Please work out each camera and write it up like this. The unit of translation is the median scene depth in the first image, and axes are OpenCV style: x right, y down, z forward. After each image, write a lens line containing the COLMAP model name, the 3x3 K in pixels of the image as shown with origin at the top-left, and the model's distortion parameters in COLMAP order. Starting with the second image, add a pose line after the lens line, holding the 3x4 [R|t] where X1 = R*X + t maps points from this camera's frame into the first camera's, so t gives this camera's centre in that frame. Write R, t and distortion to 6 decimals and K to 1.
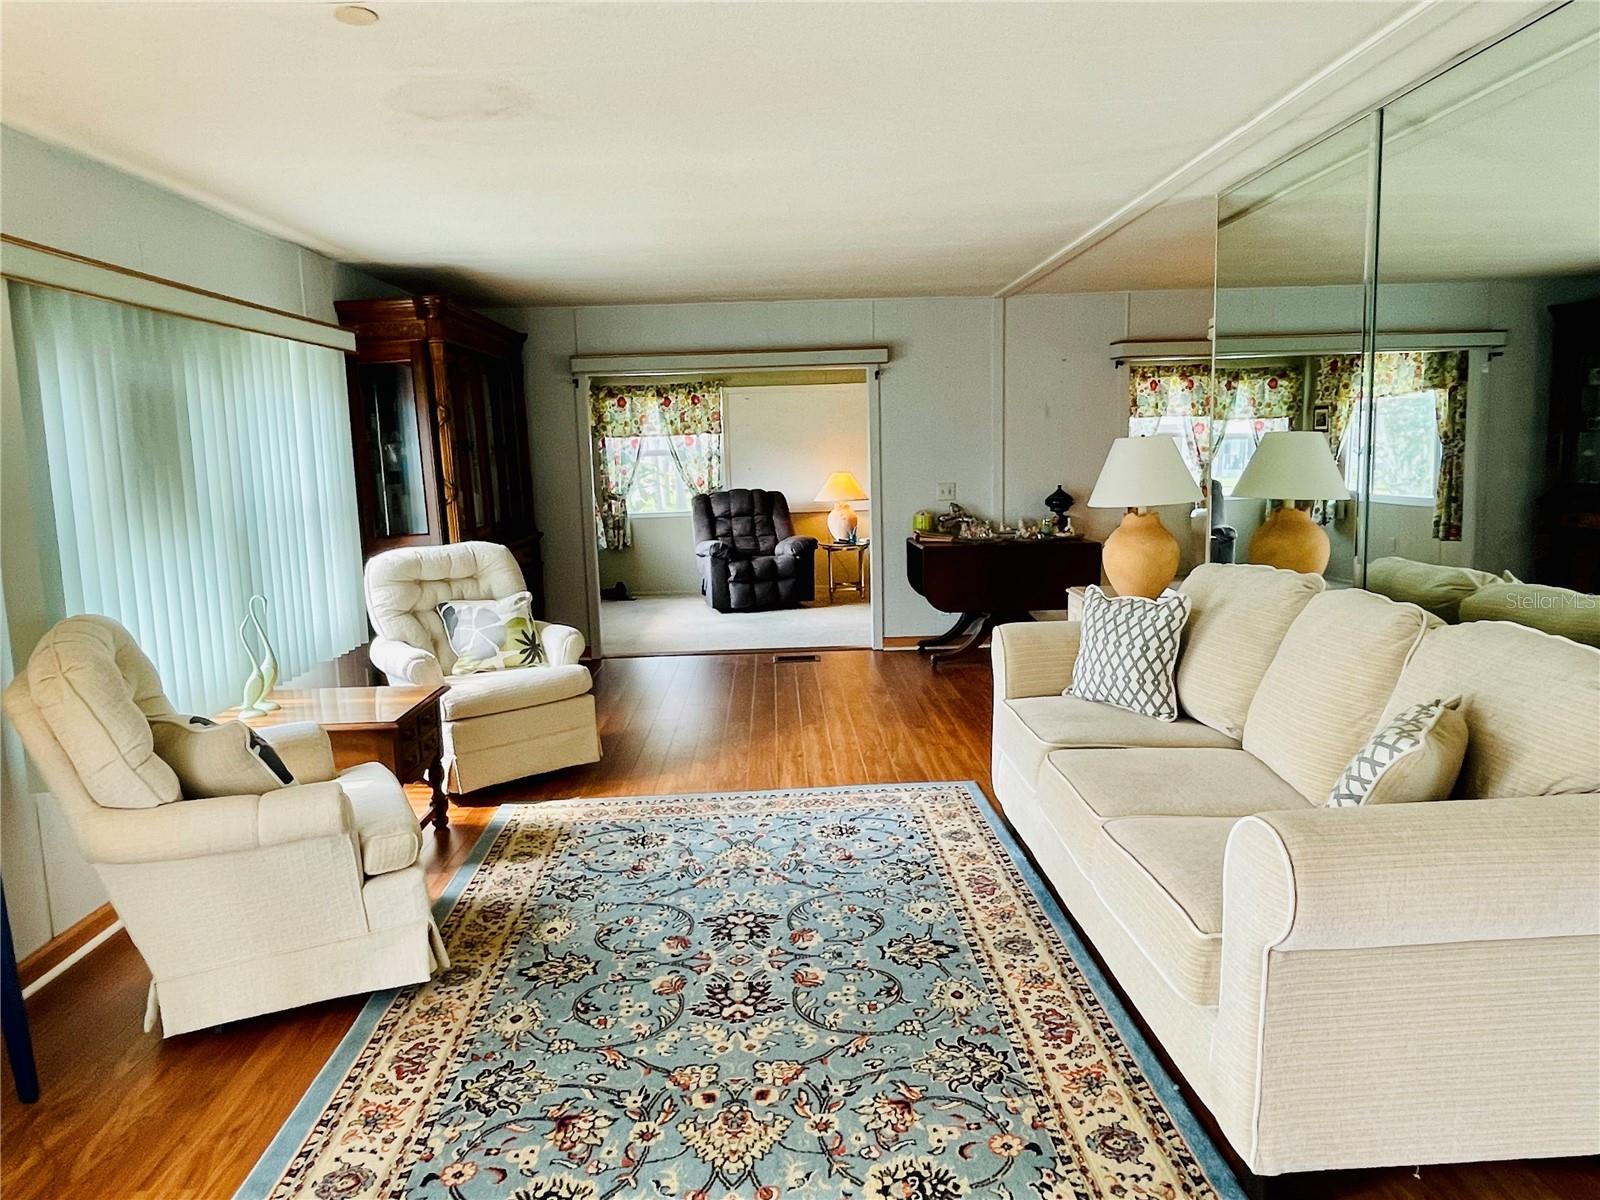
lens RADIAL K [[1057.2, 0, 797.8], [0, 1057.2, 597.0], [0, 0, 1]] dist [0.002996, -0.011986]
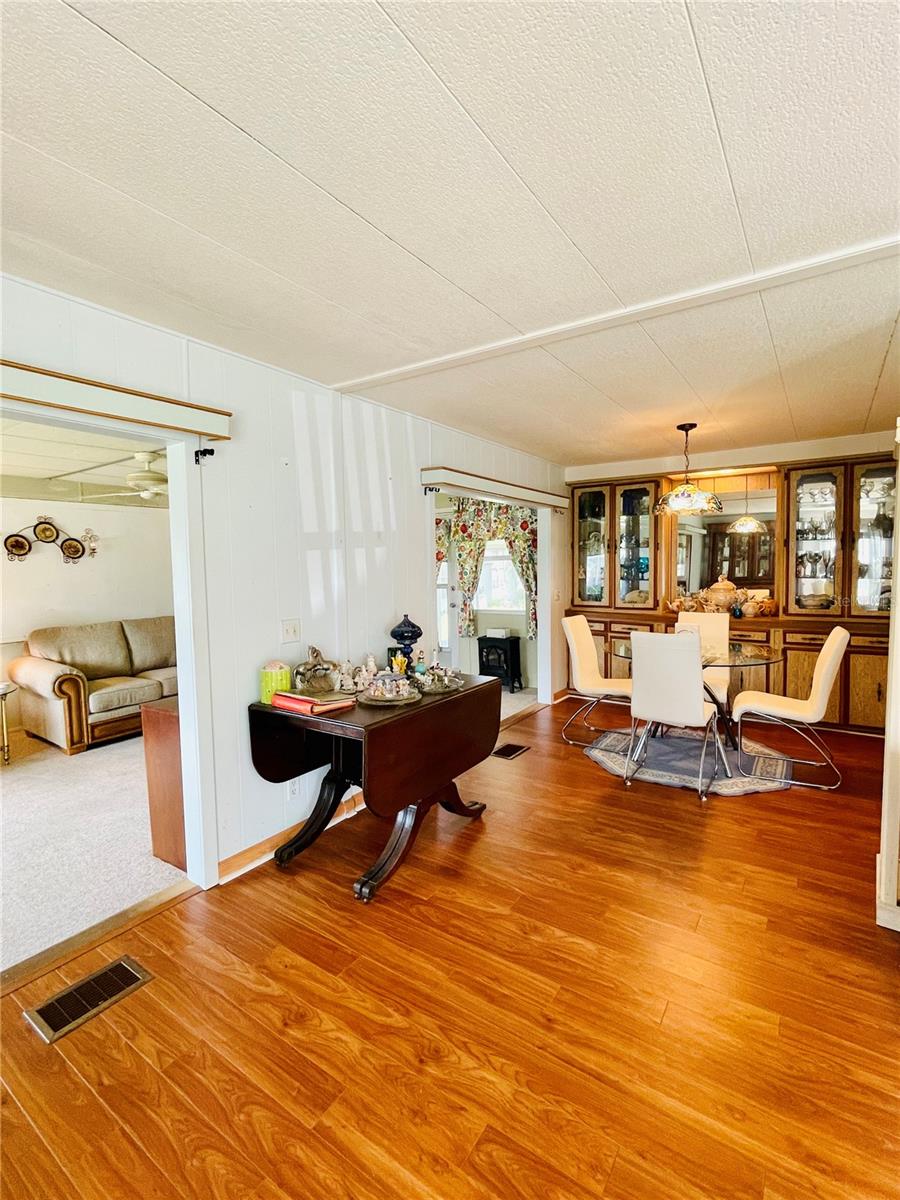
lens RADIAL K [[547.4, 0, 451.5], [0, 547.4, 596.7], [0, 0, 1]] dist [-0.008128, 0.003153]
pose [[0.585886, -0.028087, 0.809907, -0.210339], [0.108597, 0.993106, -0.044119, -0.196896], [-0.803085, 0.113803, 0.584897, 1.422727]]
